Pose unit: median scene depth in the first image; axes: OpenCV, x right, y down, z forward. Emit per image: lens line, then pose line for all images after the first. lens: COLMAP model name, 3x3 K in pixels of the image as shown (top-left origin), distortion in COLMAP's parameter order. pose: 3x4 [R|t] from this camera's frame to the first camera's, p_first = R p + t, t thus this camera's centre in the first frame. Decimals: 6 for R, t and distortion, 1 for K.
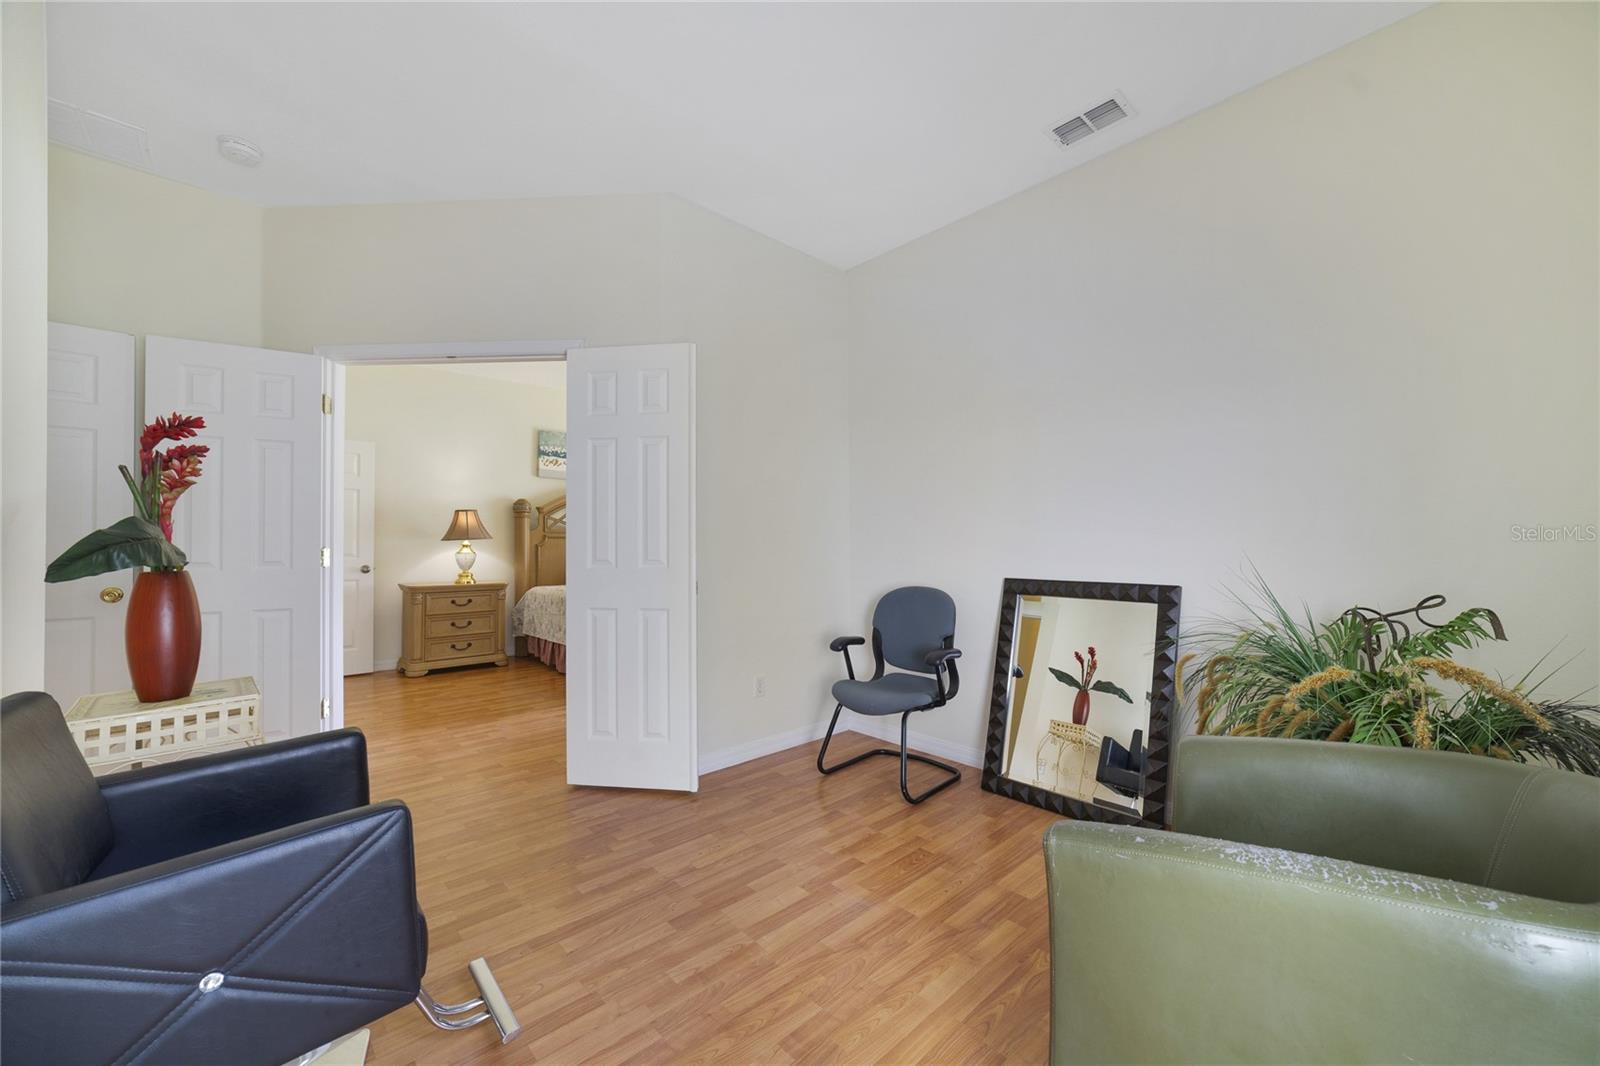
lens RADIAL K [[611.7, 0, 804.2], [0, 611.7, 529.7], [0, 0, 1]] dist [-0.004034, 0.000038]
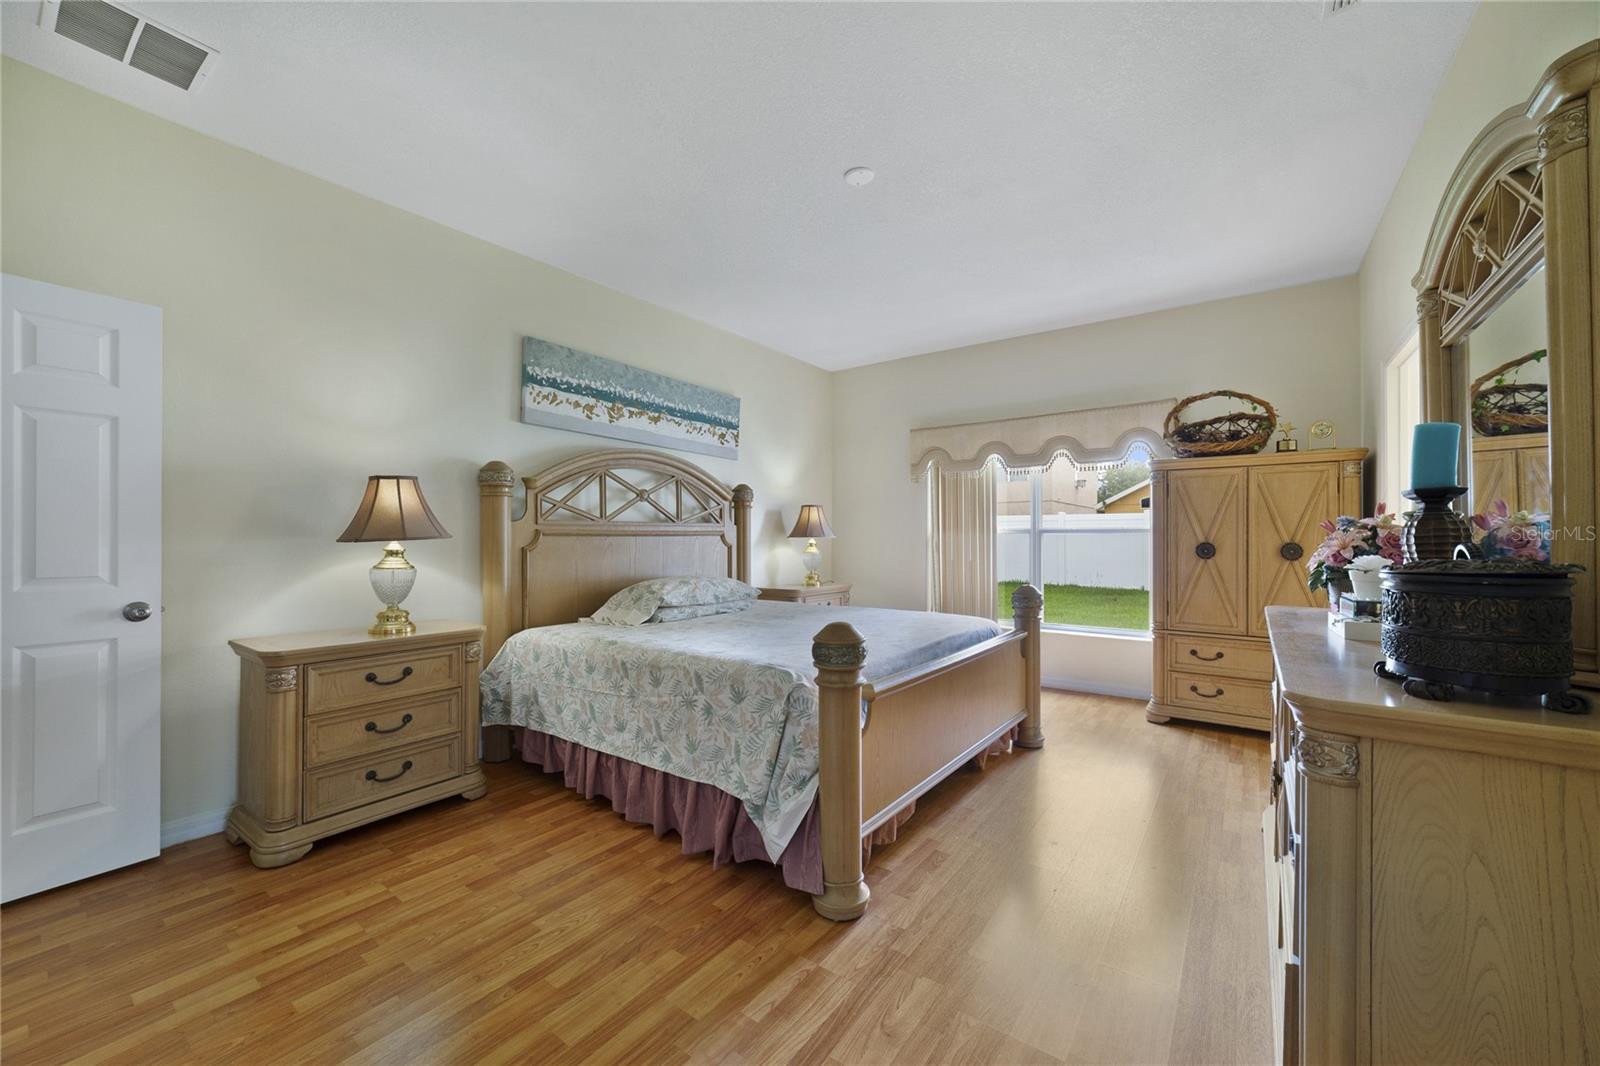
lens RADIAL K [[611.7, 0, 808.1], [0, 611.7, 530.3], [0, 0, 1]] dist [-0.004034, 0.000038]
pose [[0.981007, -0.000426, 0.193971, -0.332617], [-0.001402, 0.999956, 0.009292, 0.003747], [-0.193966, -0.009387, 0.980963, 0.477864]]
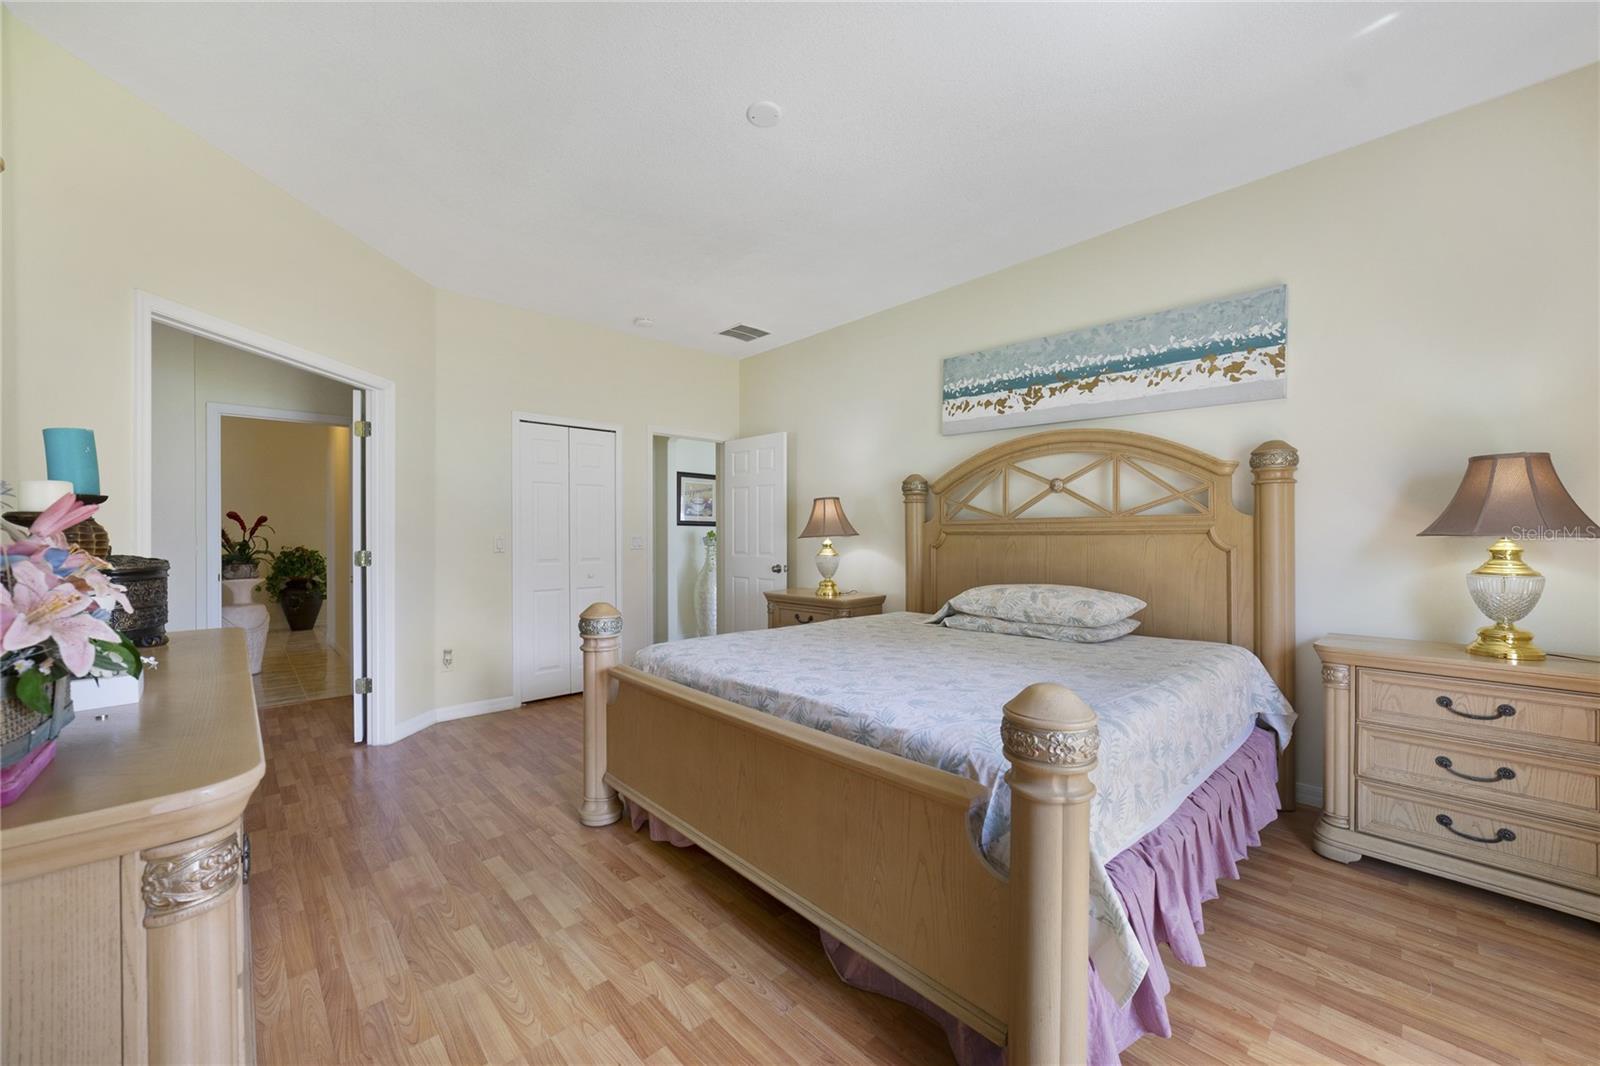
lens RADIAL K [[611.7, 0, 816.9], [0, 611.7, 543.9], [0, 0, 1]] dist [-0.004034, 0.000038]
pose [[0.027949, 0.017183, -0.999462, 0.210641], [0.022371, 0.999591, 0.017811, 0.010865], [0.999359, -0.022857, 0.027553, 0.965825]]
